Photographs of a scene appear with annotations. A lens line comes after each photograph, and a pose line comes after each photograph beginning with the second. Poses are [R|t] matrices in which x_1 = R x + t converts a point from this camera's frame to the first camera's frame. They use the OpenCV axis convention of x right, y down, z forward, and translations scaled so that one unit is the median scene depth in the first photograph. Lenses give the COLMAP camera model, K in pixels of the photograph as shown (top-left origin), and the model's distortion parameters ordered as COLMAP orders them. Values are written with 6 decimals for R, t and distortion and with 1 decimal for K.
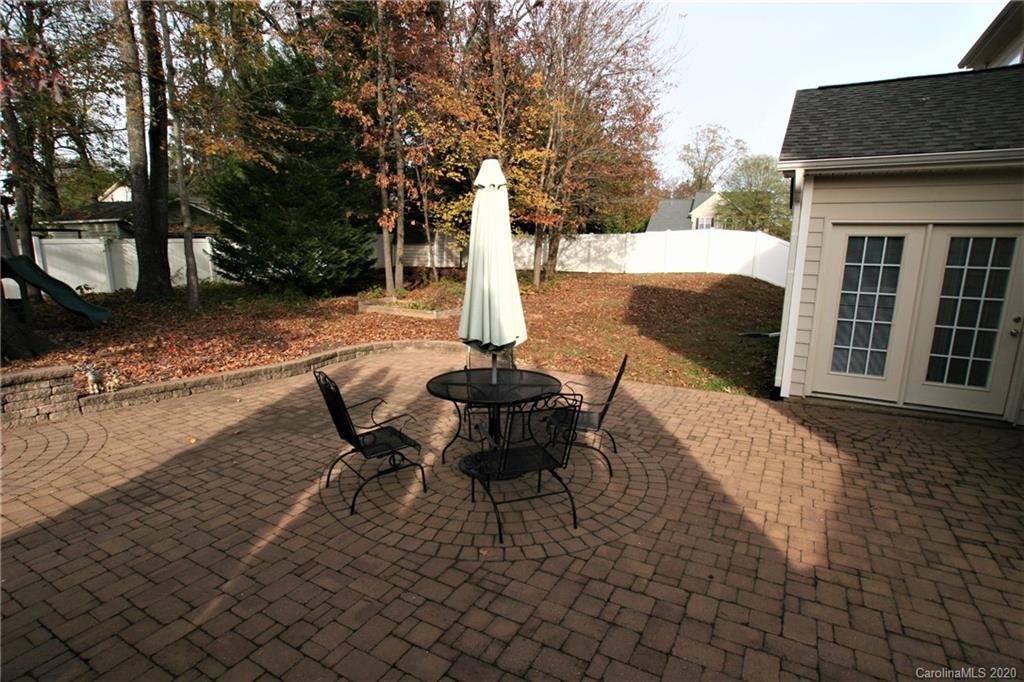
lens RADIAL K [[512.1, 0, 504.5], [0, 512.1, 342.7], [0, 0, 1]] dist [-0.060874, 0.018878]
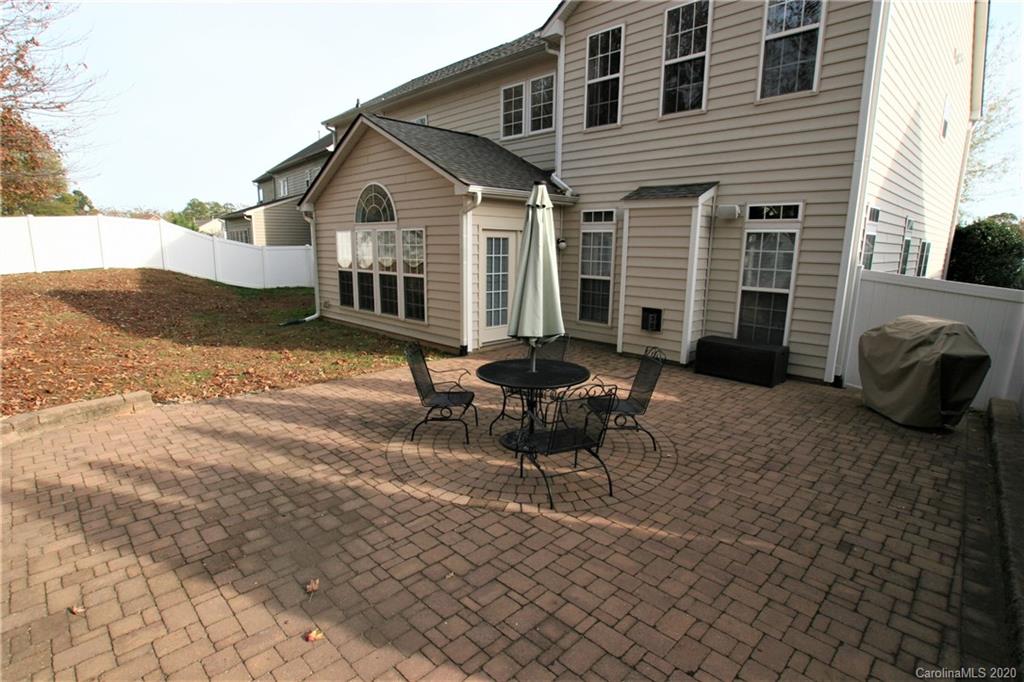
lens RADIAL K [[512.1, 0, 509.6], [0, 512.1, 350.2], [0, 0, 1]] dist [-0.060874, 0.018878]
pose [[0.274062, -0.207221, 0.939122, -0.844515], [0.160650, 0.972654, 0.167738, -0.131803], [-0.948199, 0.104900, 0.299858, 0.511840]]
